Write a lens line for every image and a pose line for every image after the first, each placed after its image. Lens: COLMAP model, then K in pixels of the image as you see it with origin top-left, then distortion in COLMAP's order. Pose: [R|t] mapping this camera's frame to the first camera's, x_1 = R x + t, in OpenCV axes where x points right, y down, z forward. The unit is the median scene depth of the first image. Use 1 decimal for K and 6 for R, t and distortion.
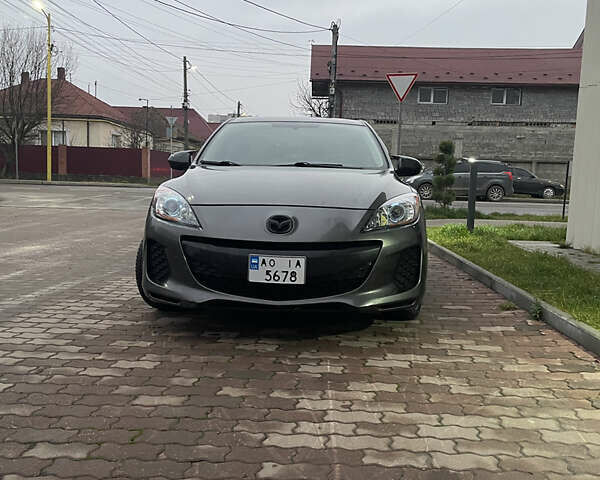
lens RADIAL K [[596.9, 0, 298.1], [0, 596.9, 240.5], [0, 0, 1]] dist [0.038584, 0.000000]
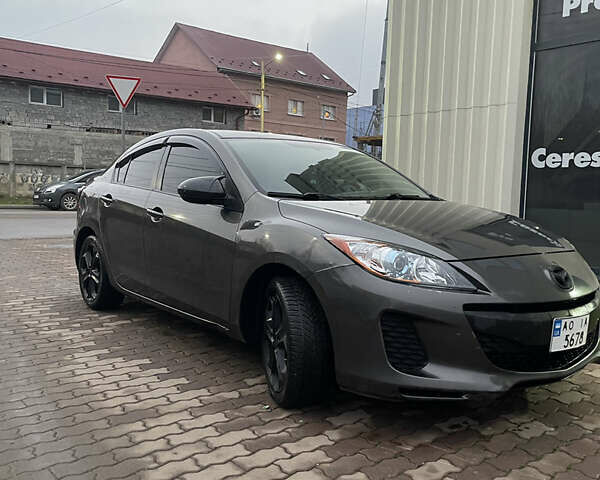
lens RADIAL K [[596.9, 0, 298.5], [0, 596.9, 237.2], [0, 0, 1]] dist [0.038584, 0.000000]
pose [[0.771460, -0.057986, 0.633631, -0.826467], [0.066843, 0.997714, 0.009921, -0.114194], [-0.632758, 0.034700, 0.773572, 0.559819]]
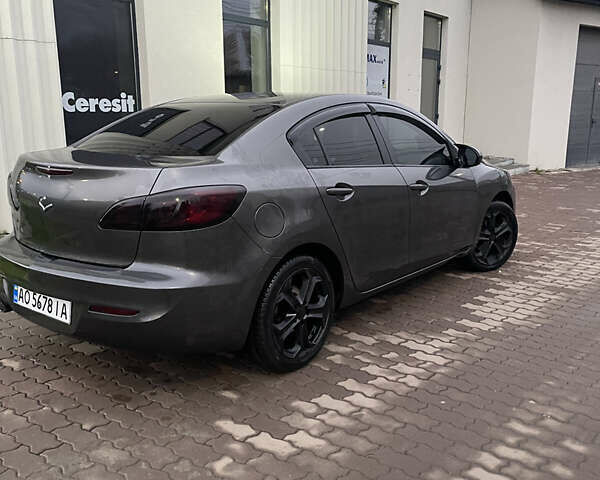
lens RADIAL K [[596.9, 0, 299.9], [0, 596.9, 240.3], [0, 0, 1]] dist [0.038584, 0.000000]
pose [[-0.797258, -0.149831, 0.584748, -0.807395], [0.049582, 0.949177, 0.310811, -0.451742], [-0.601598, 0.276790, -0.749311, 2.766018]]
